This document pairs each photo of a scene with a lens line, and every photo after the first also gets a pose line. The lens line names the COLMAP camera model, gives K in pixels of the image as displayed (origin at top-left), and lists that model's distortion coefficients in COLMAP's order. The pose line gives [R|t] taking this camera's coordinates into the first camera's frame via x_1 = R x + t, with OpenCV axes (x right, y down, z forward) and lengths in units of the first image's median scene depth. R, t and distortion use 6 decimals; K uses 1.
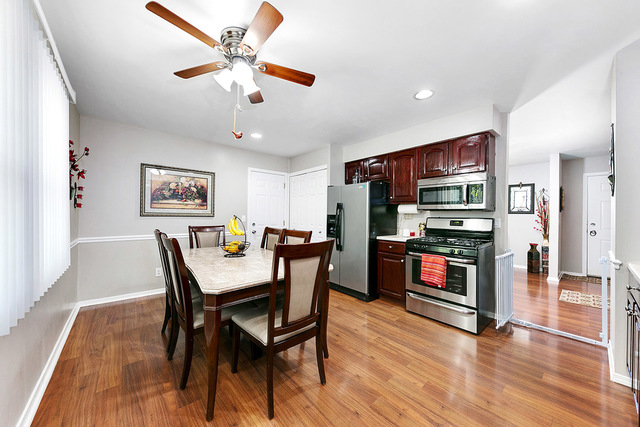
lens RADIAL K [[234.0, 0, 320.0], [0, 234.0, 213.5], [0, 0, 1]] dist [0.000931, 0.000065]
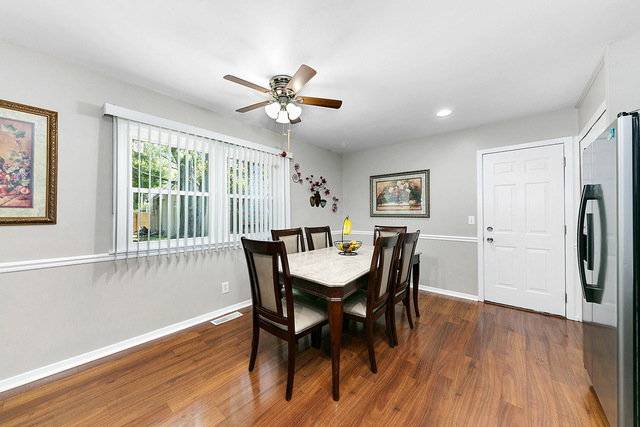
lens RADIAL K [[228.7, 0, 301.8], [0, 228.7, 213.5], [0, 0, 1]] dist [-0.000599, -0.000109]
pose [[0.112253, -0.017672, -0.993523, 0.535808], [0.005870, 0.999836, -0.017121, 0.014684], [0.993662, -0.003910, 0.112338, 0.566040]]
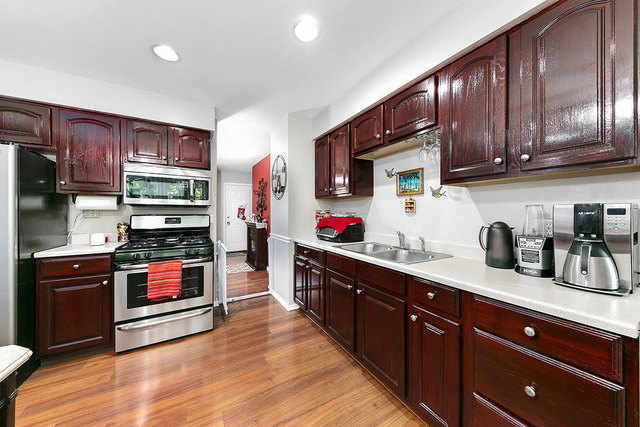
lens RADIAL K [[217.1, 0, 320.0], [0, 217.1, 213.5], [0, 0, 1]] dist [0.000352, 0.000015]
pose [[0.186368, -0.013531, 0.982387, -0.128563], [0.001096, 0.999907, 0.013564, 0.003606], [-0.982479, -0.001452, 0.186365, 0.307361]]
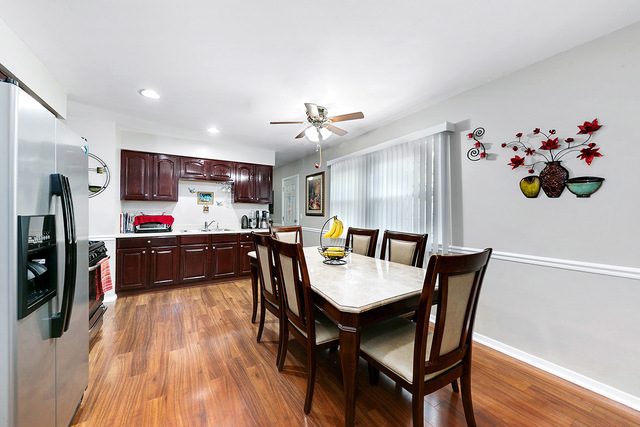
lens RADIAL K [[234.0, 0, 320.0], [0, 234.0, 213.5], [0, 0, 1]] dist [0.000931, 0.000065]
pose [[-0.989144, -0.015214, 0.146158, -0.362636], [-0.014201, 0.999867, 0.007968, -0.003927], [-0.146260, 0.005805, -0.989229, 1.558070]]
